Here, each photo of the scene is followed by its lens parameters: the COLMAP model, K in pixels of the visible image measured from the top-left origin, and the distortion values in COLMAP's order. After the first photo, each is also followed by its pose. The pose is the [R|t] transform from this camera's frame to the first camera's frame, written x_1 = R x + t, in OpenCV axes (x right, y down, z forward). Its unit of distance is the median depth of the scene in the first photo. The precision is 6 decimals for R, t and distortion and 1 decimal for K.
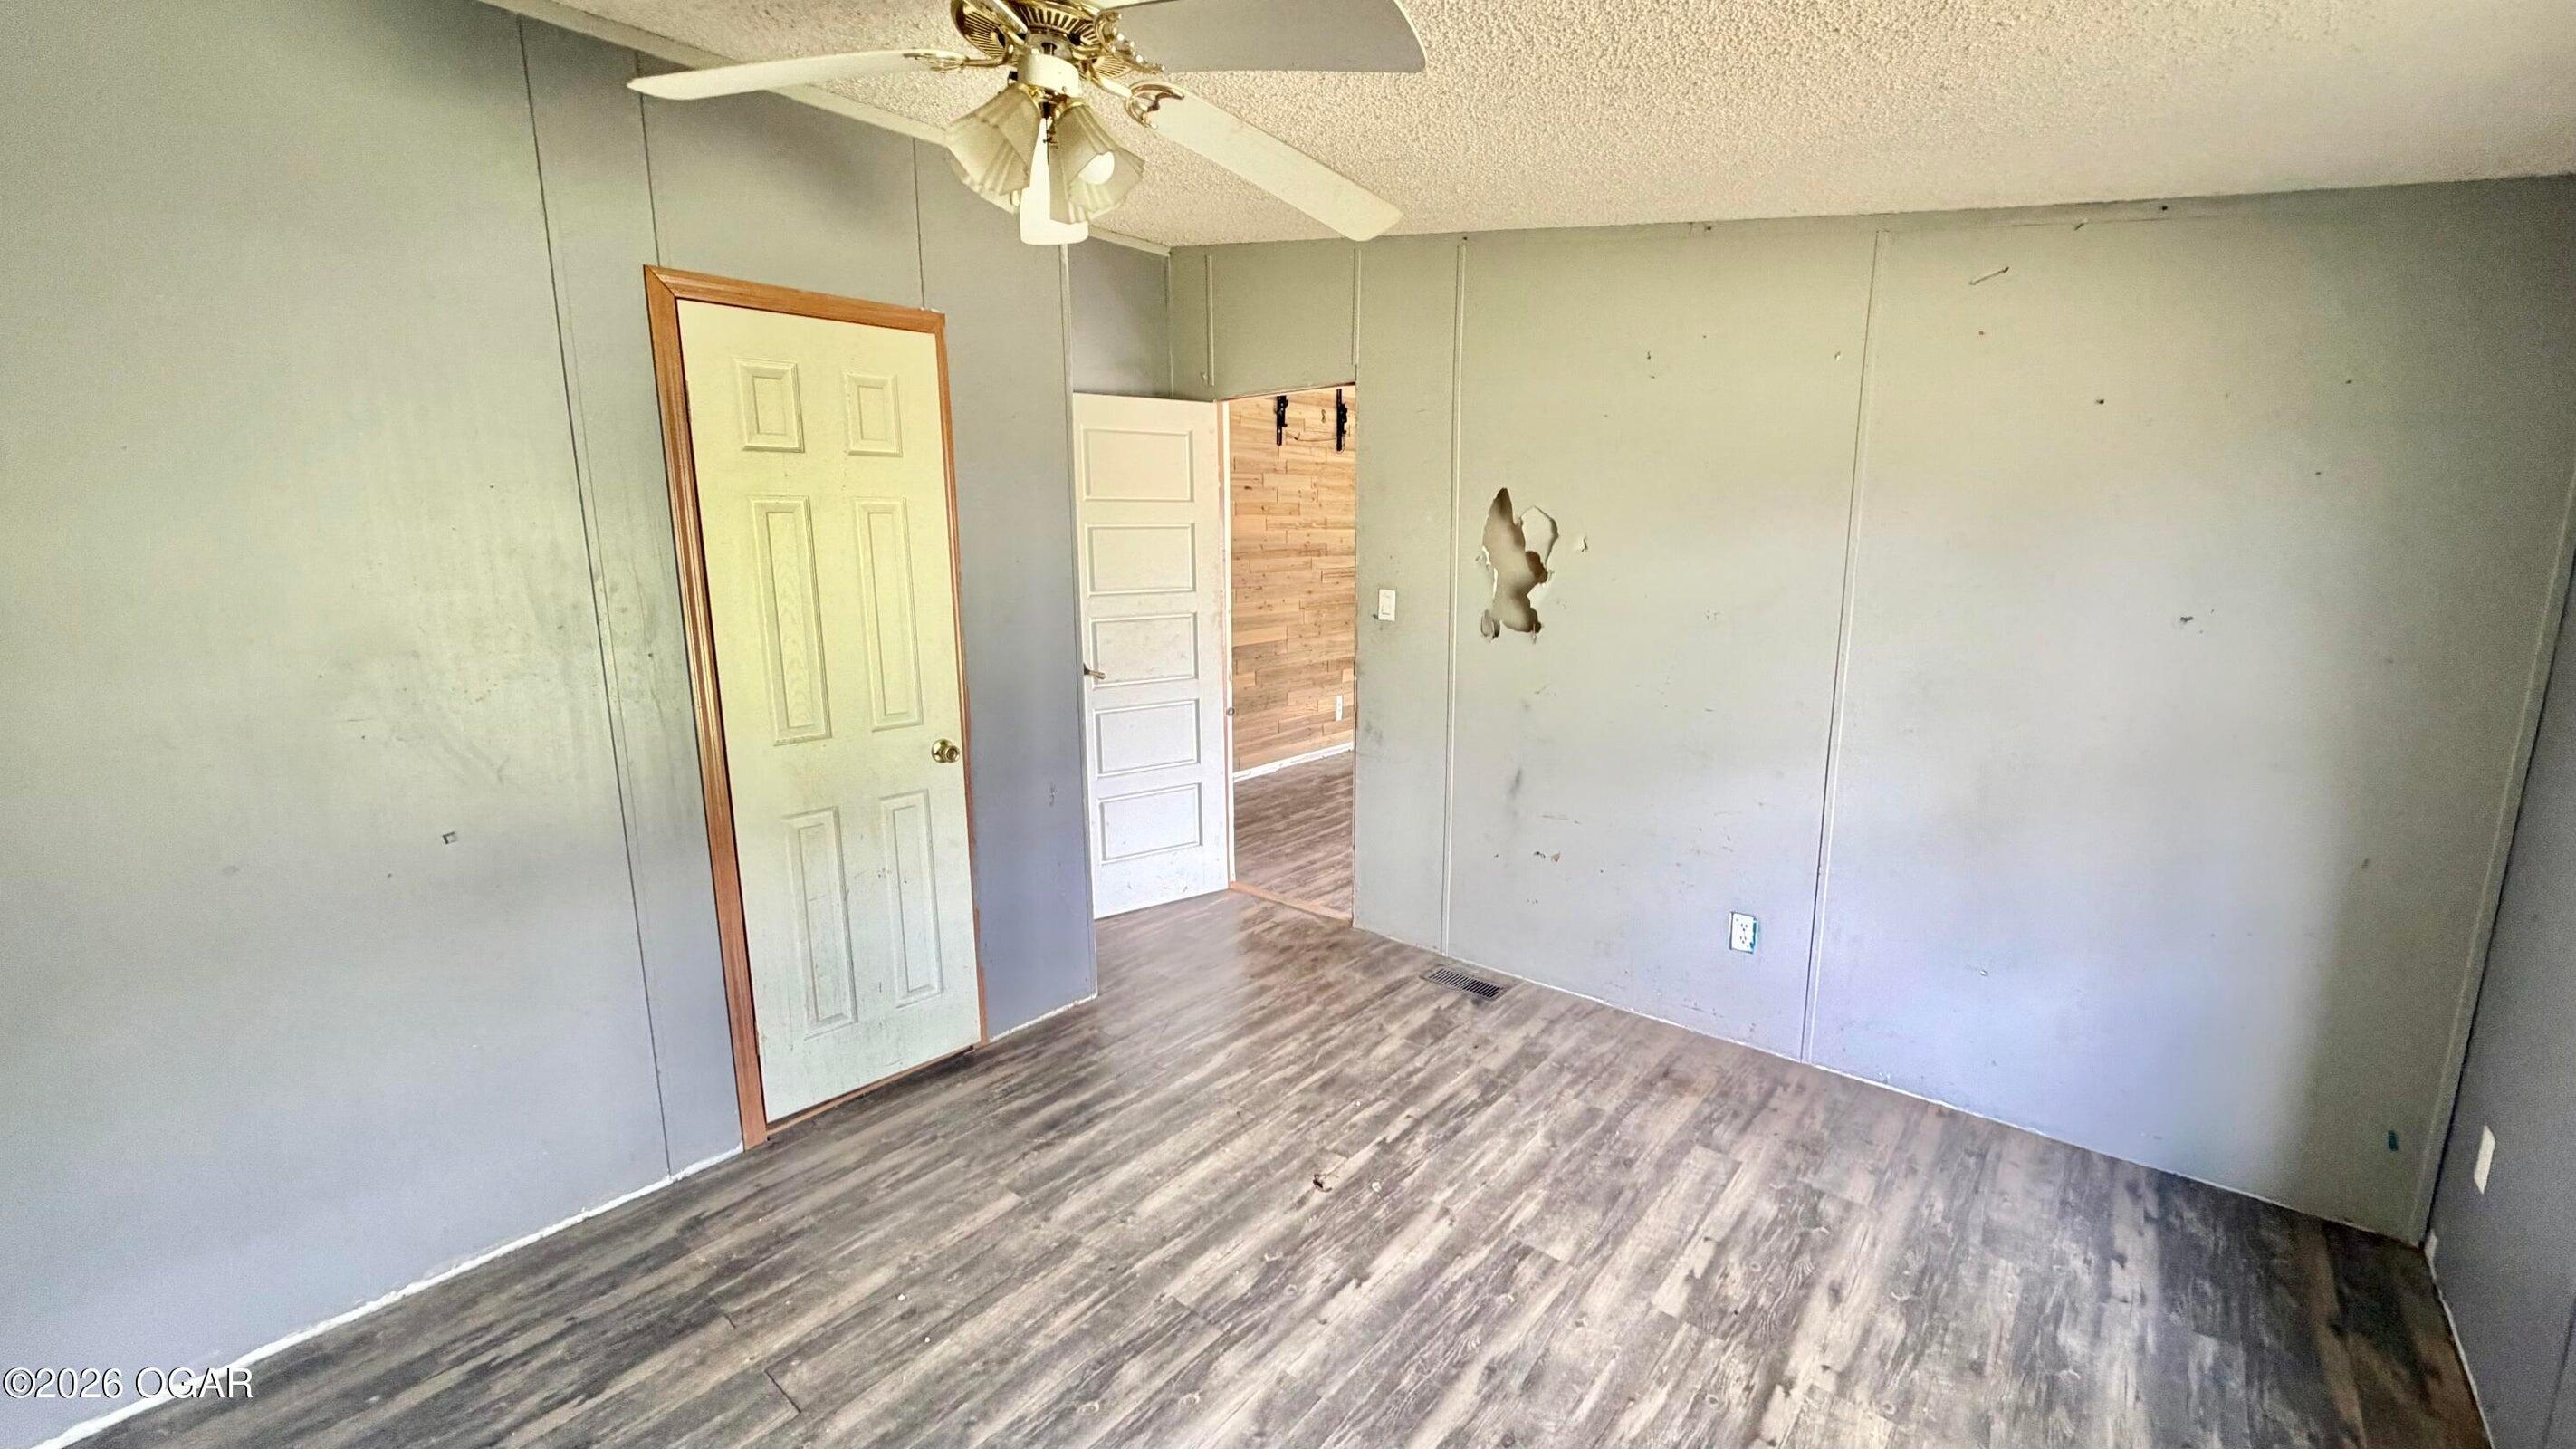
lens RADIAL K [[1030.0, 0, 1295.4], [0, 1030.0, 713.2], [0, 0, 1]] dist [0.002889, 0.000275]
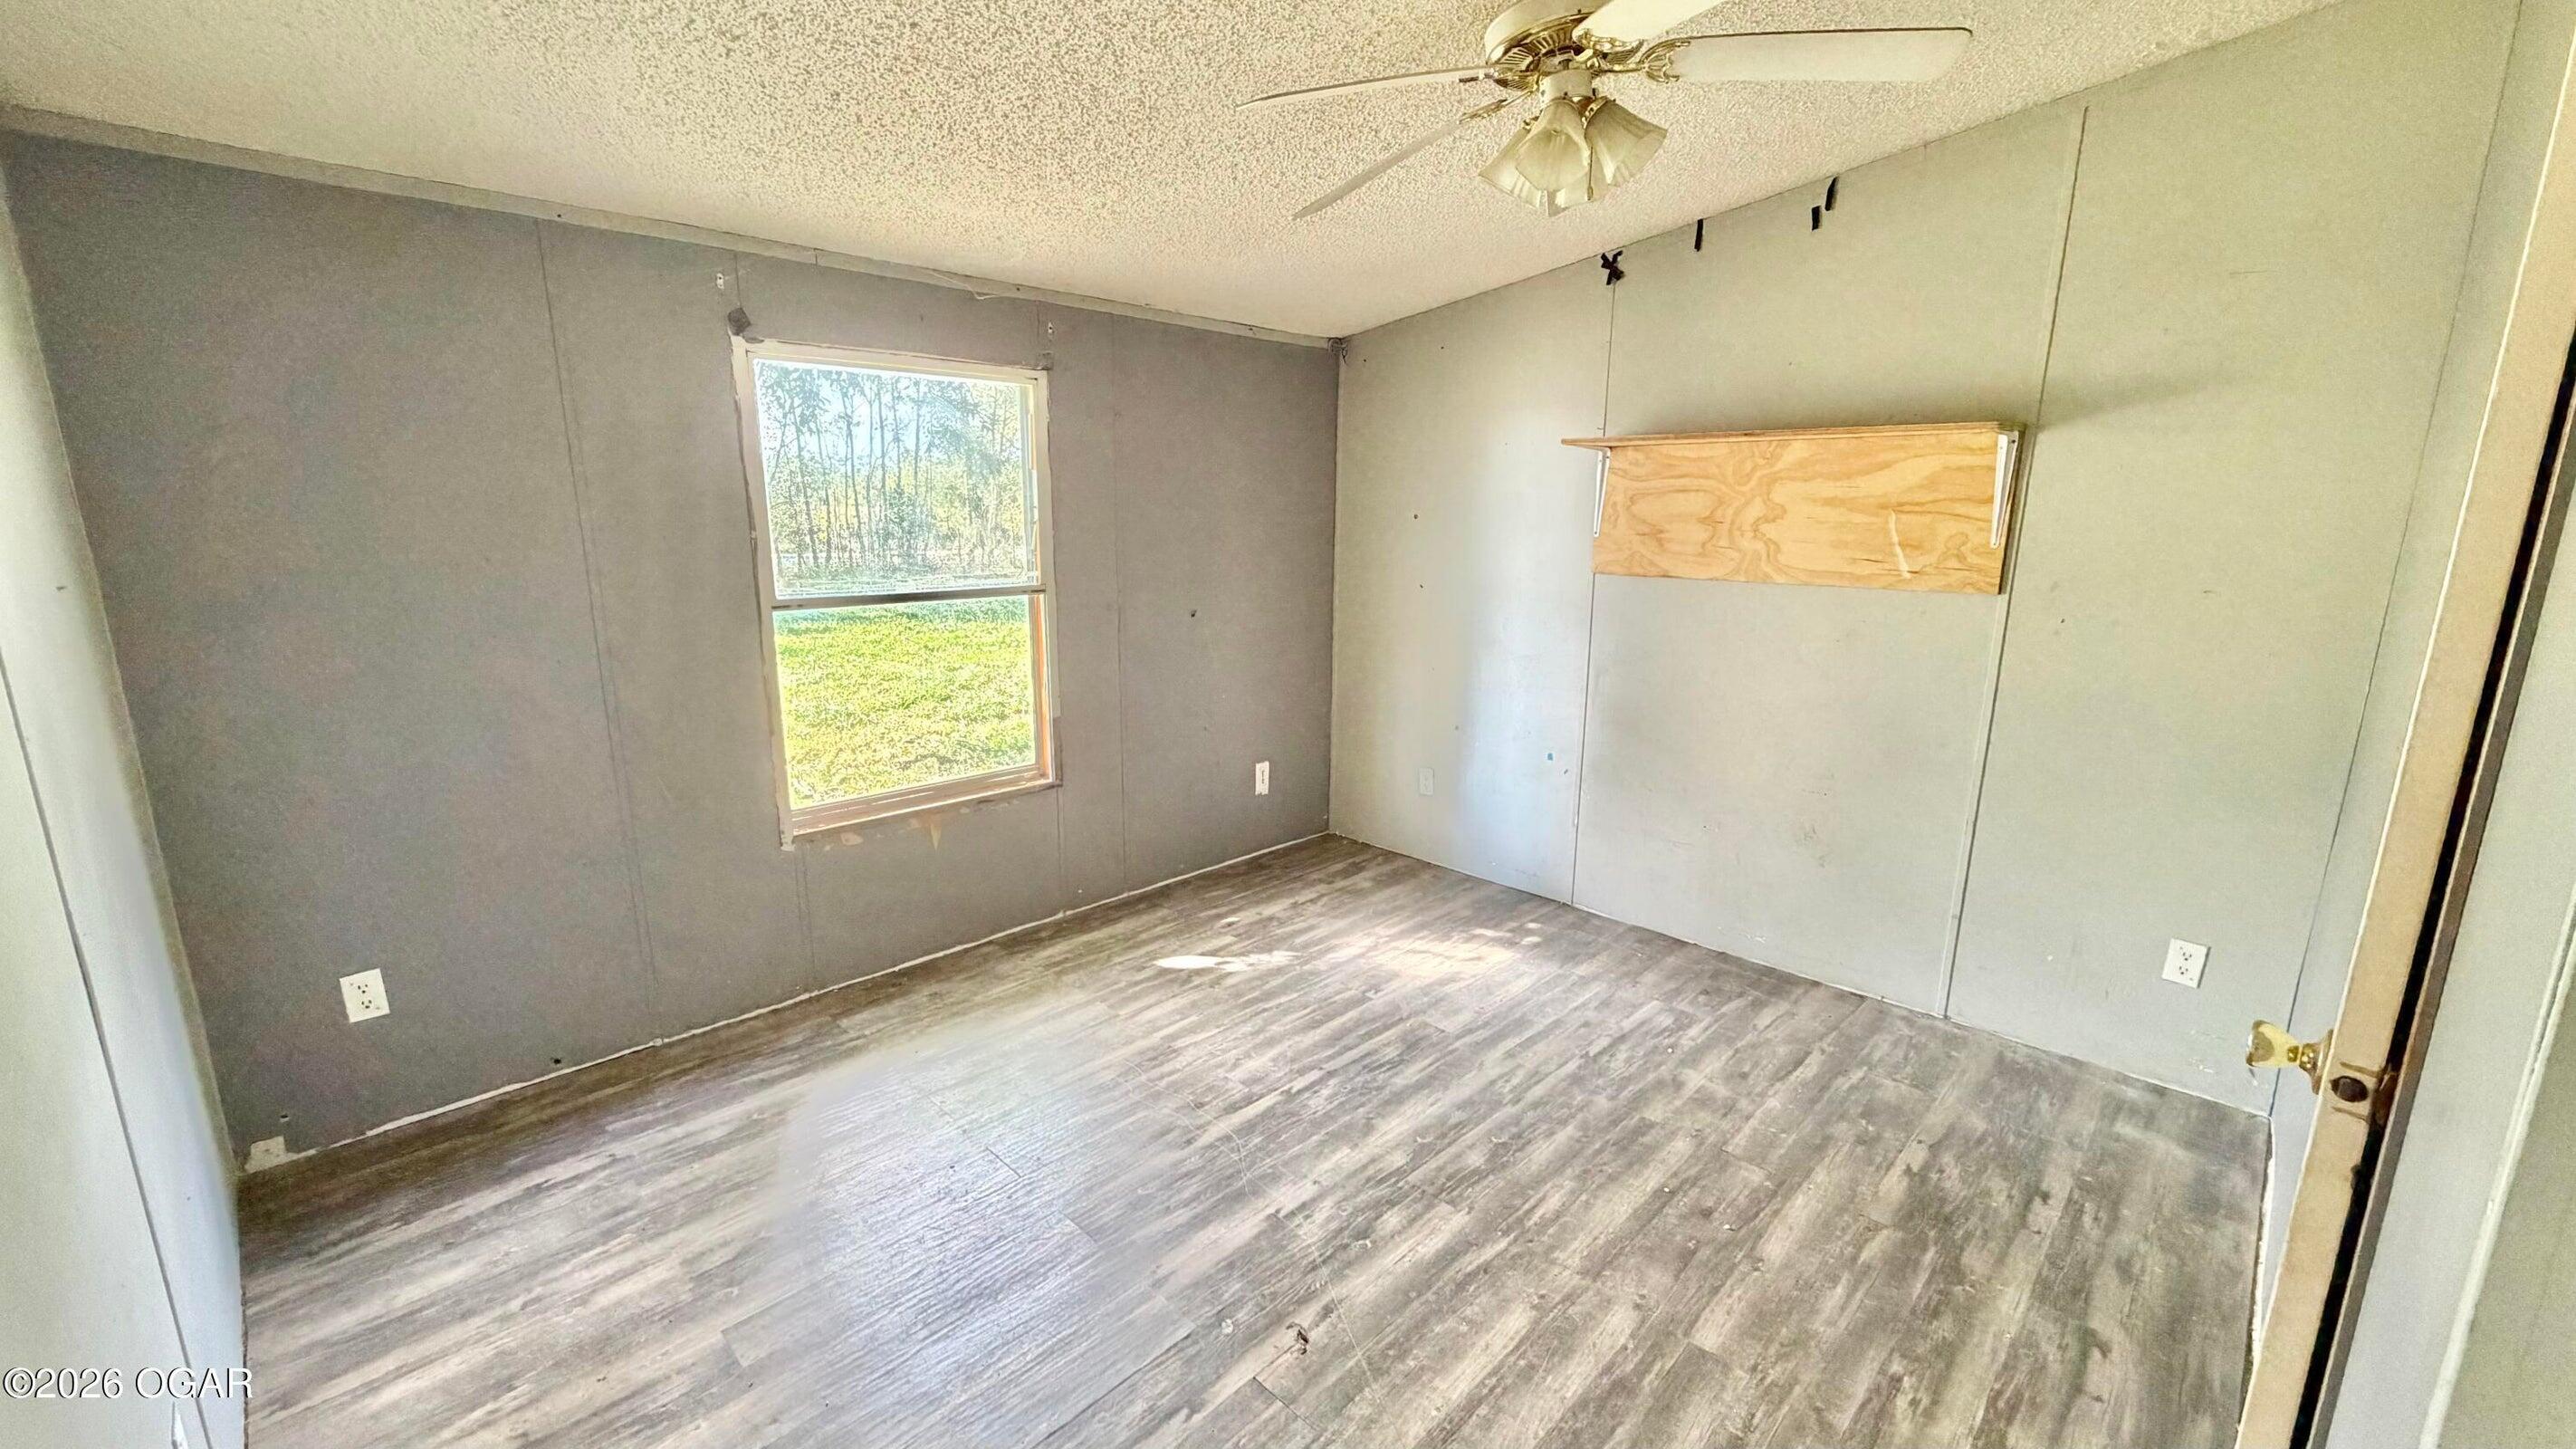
lens RADIAL K [[1030.0, 0, 1300.3], [0, 1030.0, 738.4], [0, 0, 1]] dist [0.002889, 0.000275]
pose [[-0.997290, -0.015239, 0.071980, -0.025586], [0.013624, 0.923148, 0.384204, -0.259782], [-0.072303, 0.384143, -0.920438, 1.676619]]
